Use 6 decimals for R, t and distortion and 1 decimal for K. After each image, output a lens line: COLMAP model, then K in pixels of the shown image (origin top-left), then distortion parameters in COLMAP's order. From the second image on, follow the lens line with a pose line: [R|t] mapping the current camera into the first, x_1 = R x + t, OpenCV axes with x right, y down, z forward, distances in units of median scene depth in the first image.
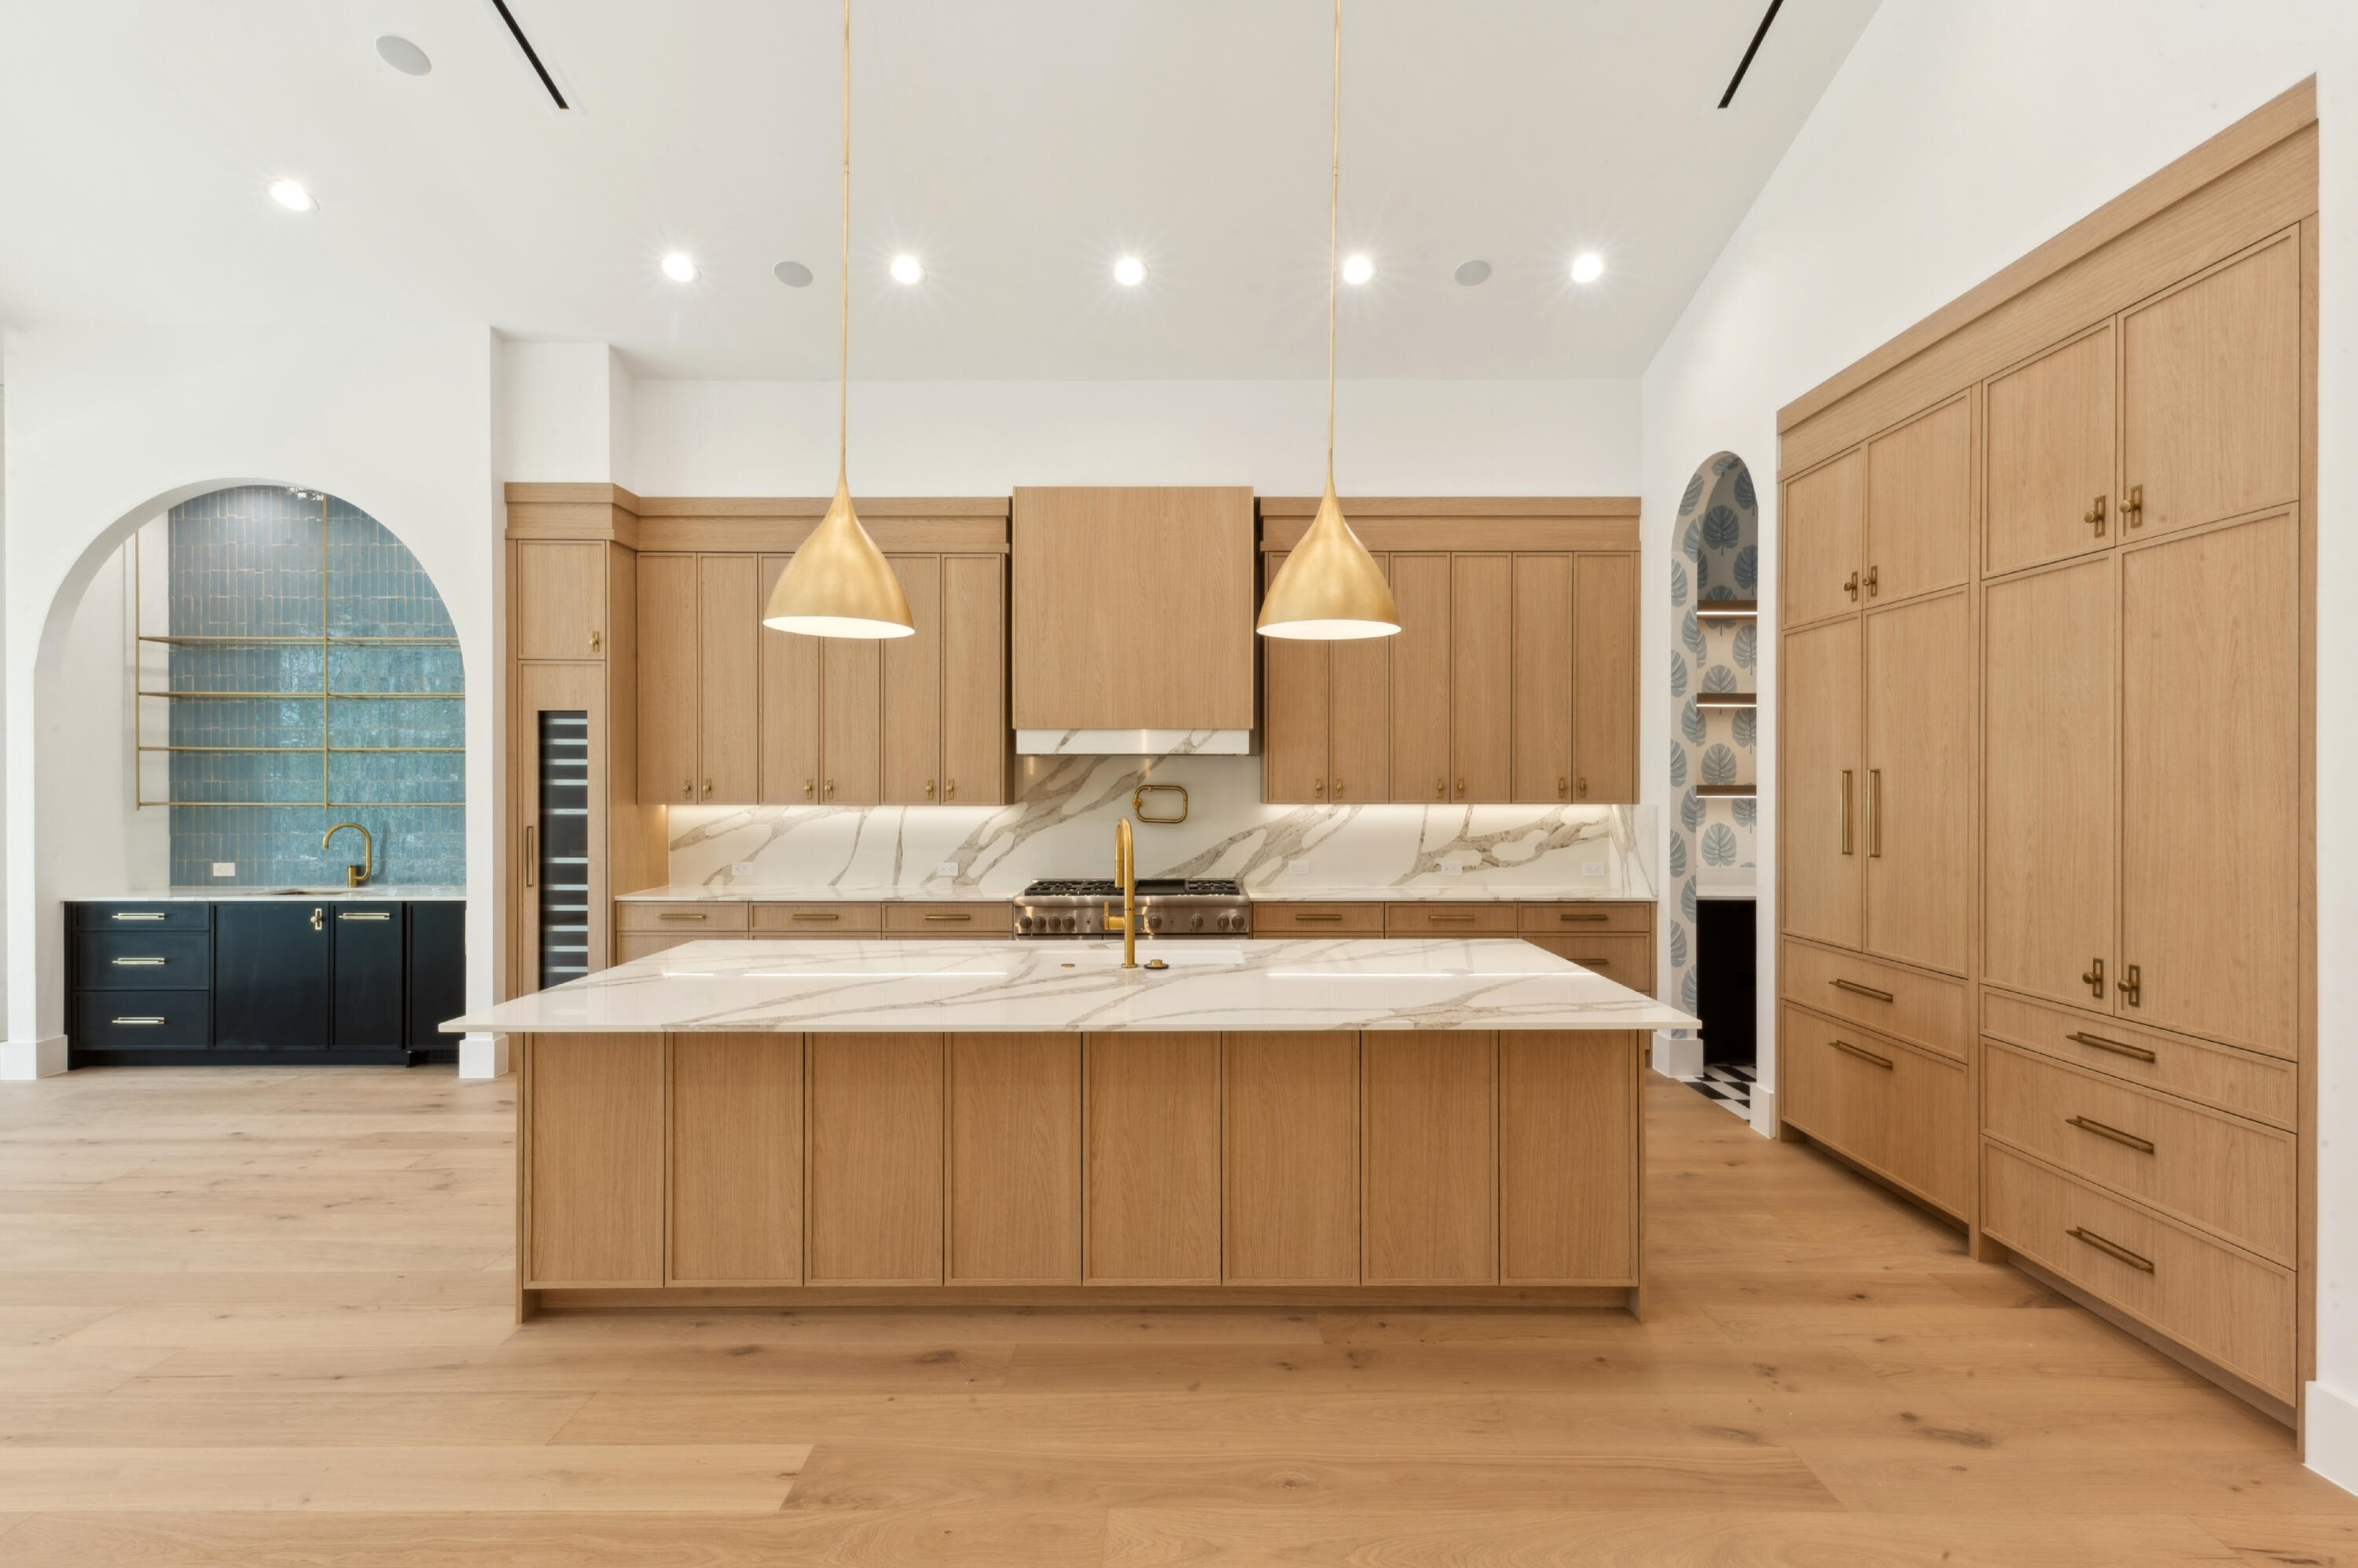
lens RADIAL K [[1084.3, 0, 1179.0], [0, 1084.3, 784.0], [0, 0, 1]] dist [0.011891, -0.000754]
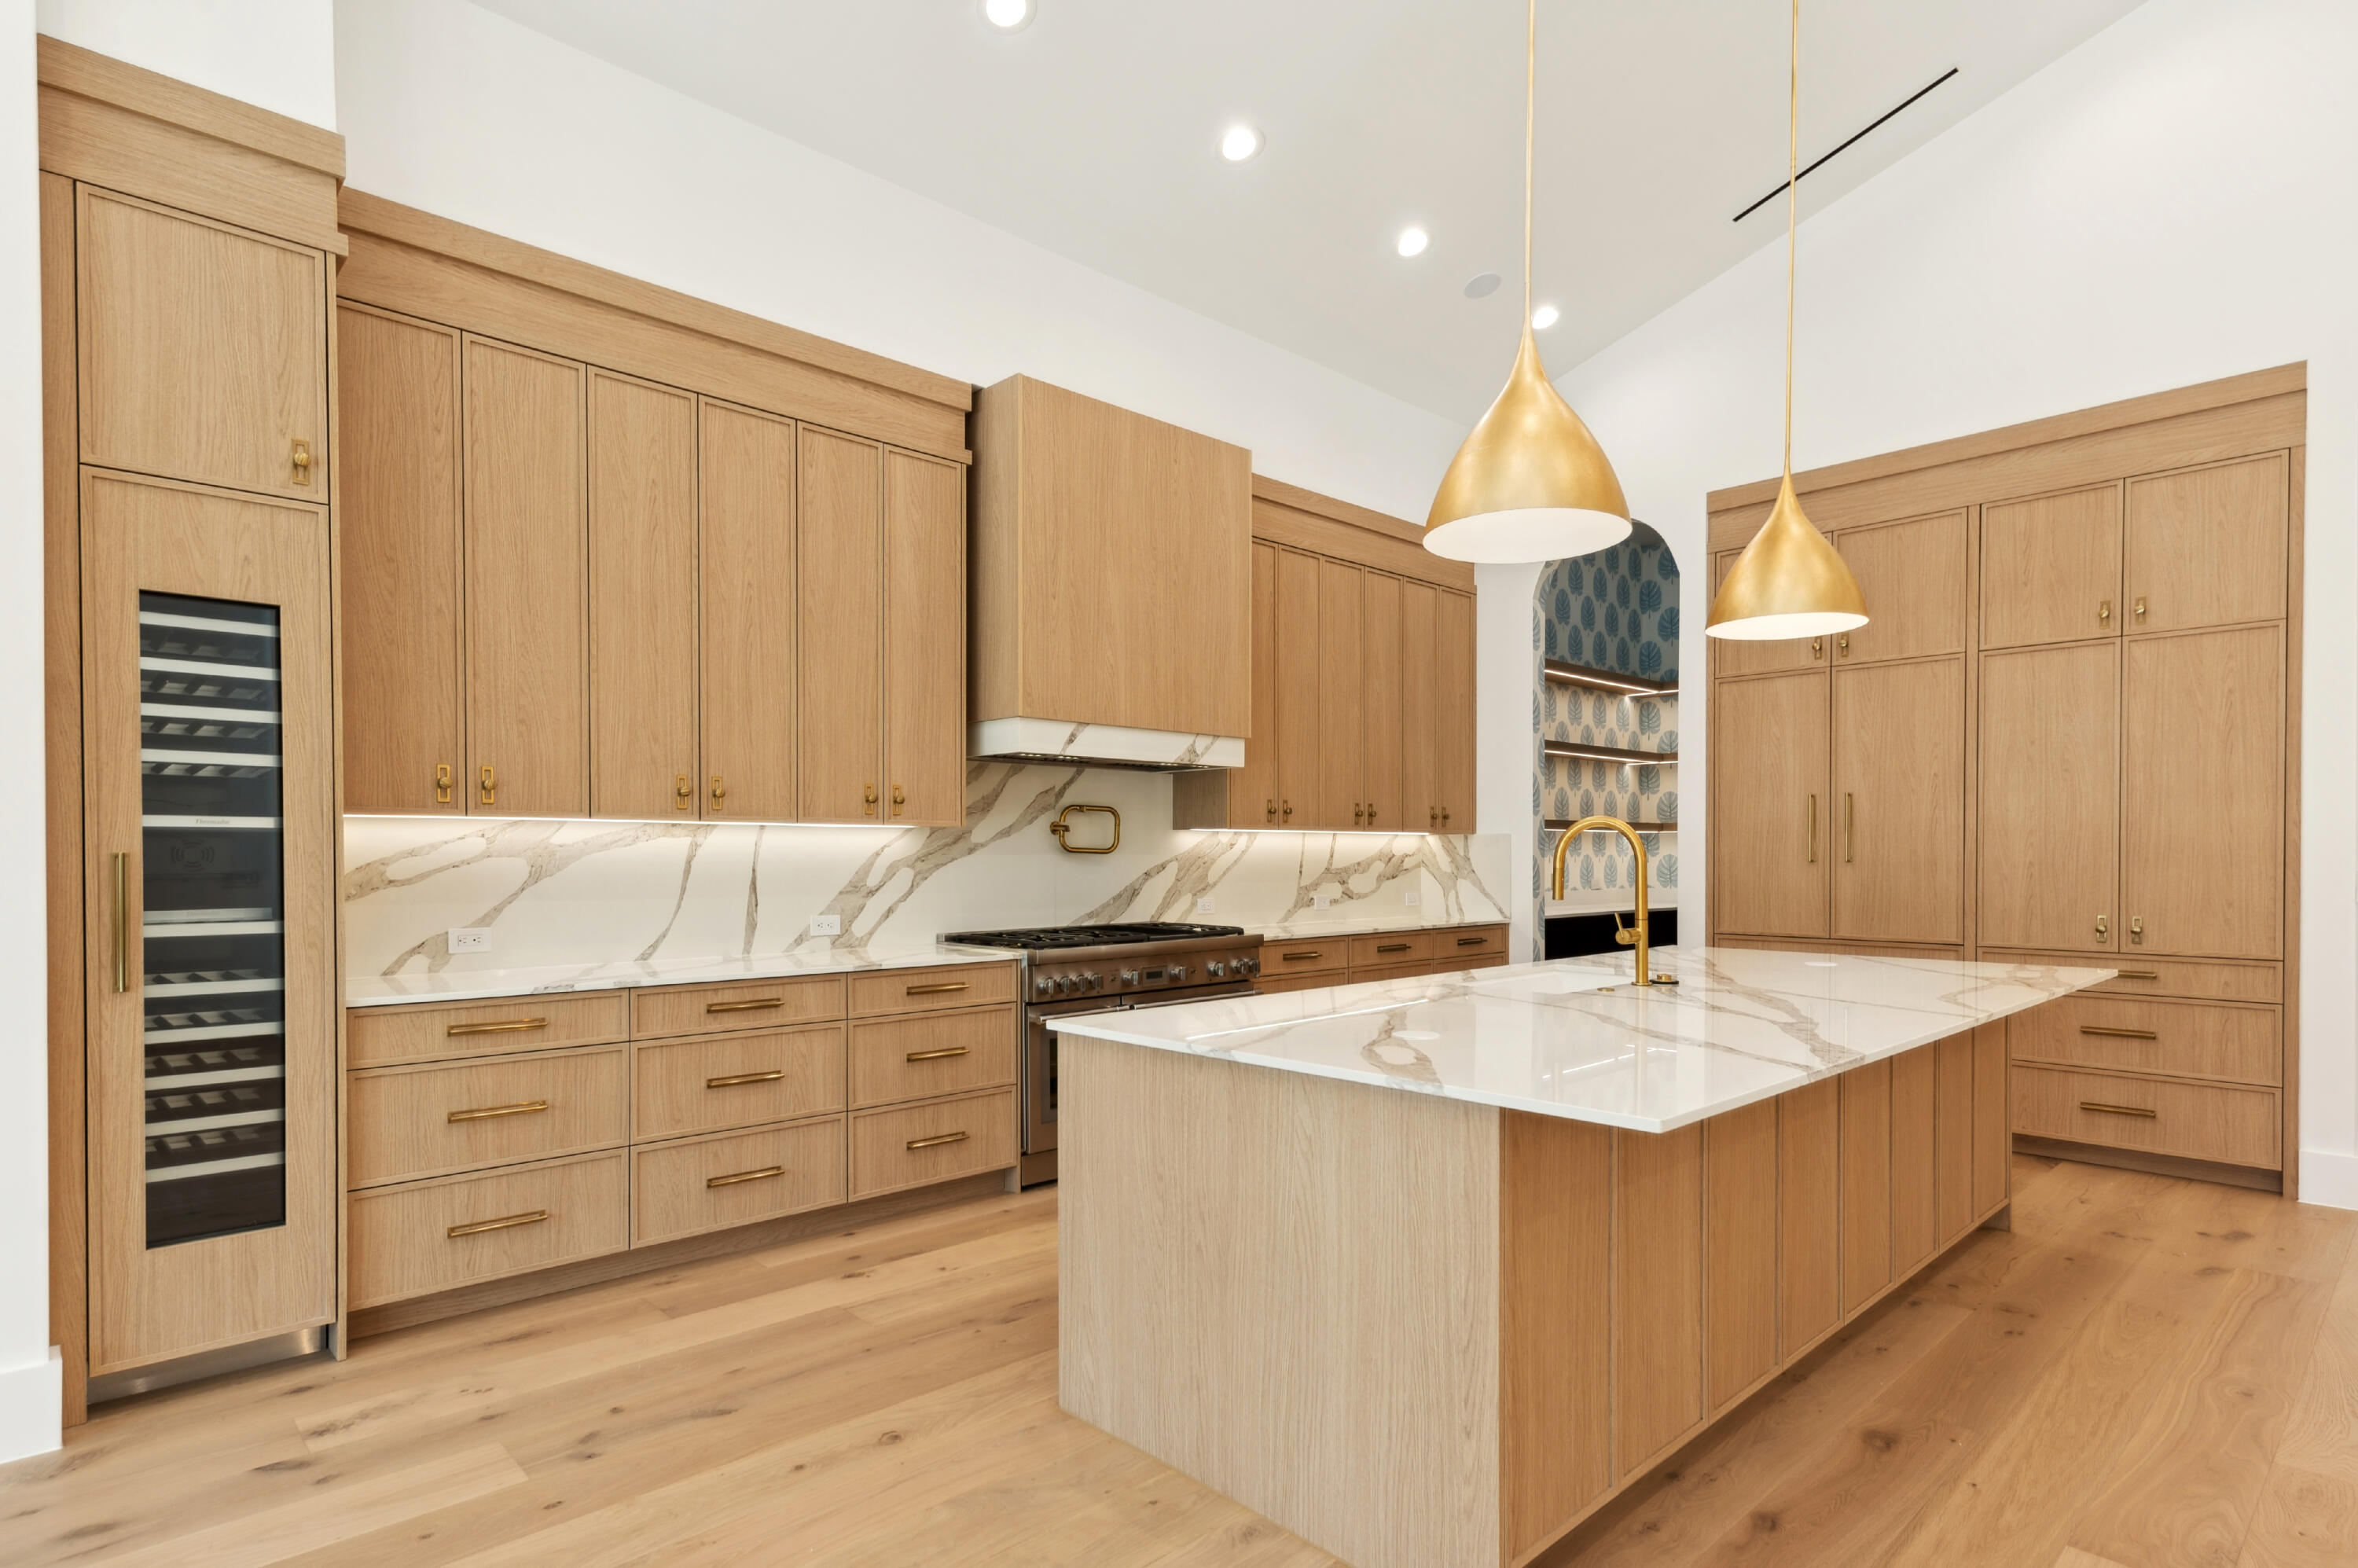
lens RADIAL K [[1222.3, 0, 1186.2], [0, 1222.3, 863.3], [0, 0, 1]] dist [0.016182, 0.001534]
pose [[0.721498, -0.005665, 0.692393, -0.630796], [0.001265, 0.999976, 0.006863, 0.040328], [-0.692415, -0.004075, 0.721488, 0.346885]]
